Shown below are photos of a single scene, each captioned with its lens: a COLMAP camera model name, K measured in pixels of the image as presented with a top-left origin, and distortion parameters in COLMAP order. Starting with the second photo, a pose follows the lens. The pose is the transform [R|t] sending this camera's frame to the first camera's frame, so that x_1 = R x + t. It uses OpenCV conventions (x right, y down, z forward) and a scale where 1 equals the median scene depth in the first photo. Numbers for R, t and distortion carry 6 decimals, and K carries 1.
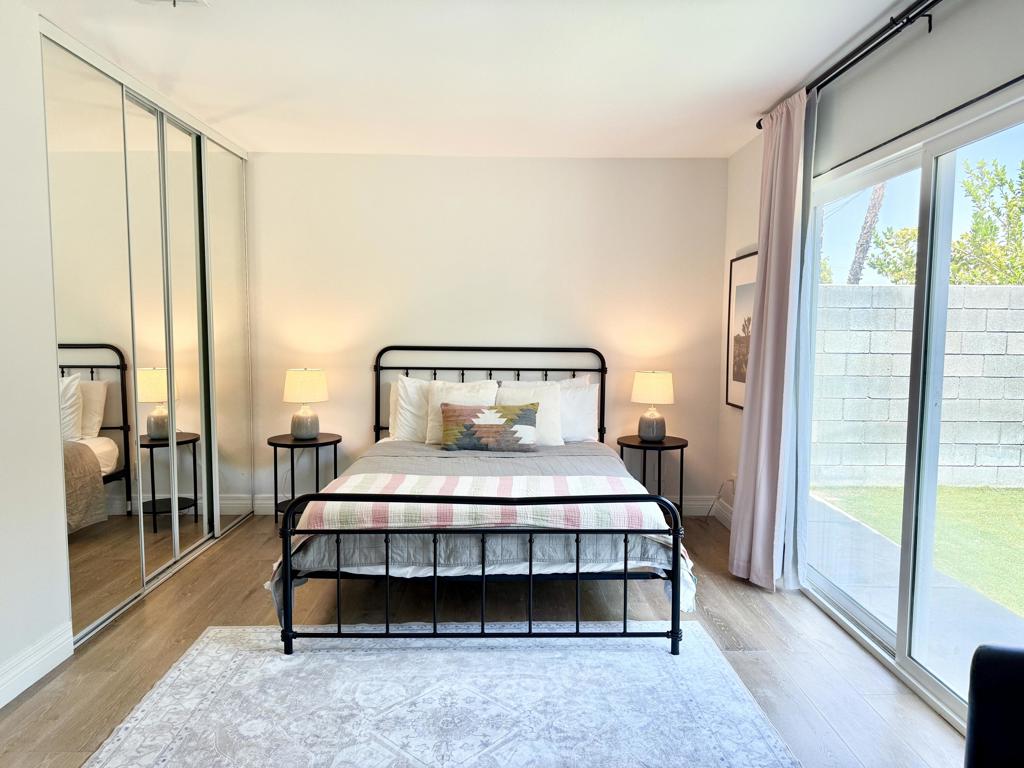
lens RADIAL K [[726.0, 0, 512.0], [0, 726.0, 384.0], [0, 0, 1]] dist [0.118032, -0.163138]
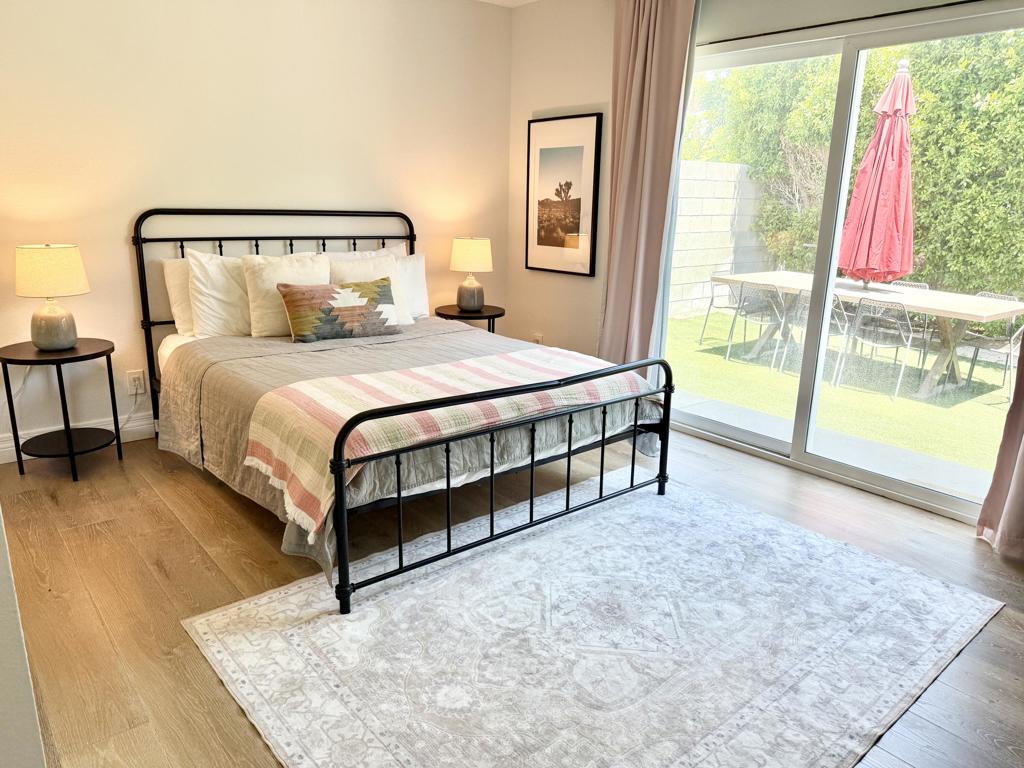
lens RADIAL K [[726.0, 0, 512.0], [0, 726.0, 384.0], [0, 0, 1]] dist [0.118032, -0.163138]
pose [[0.774380, -0.148682, 0.615003, -0.423660], [0.032416, 0.980044, 0.196118, -0.016550], [-0.631890, -0.131934, 0.763746, 0.219441]]
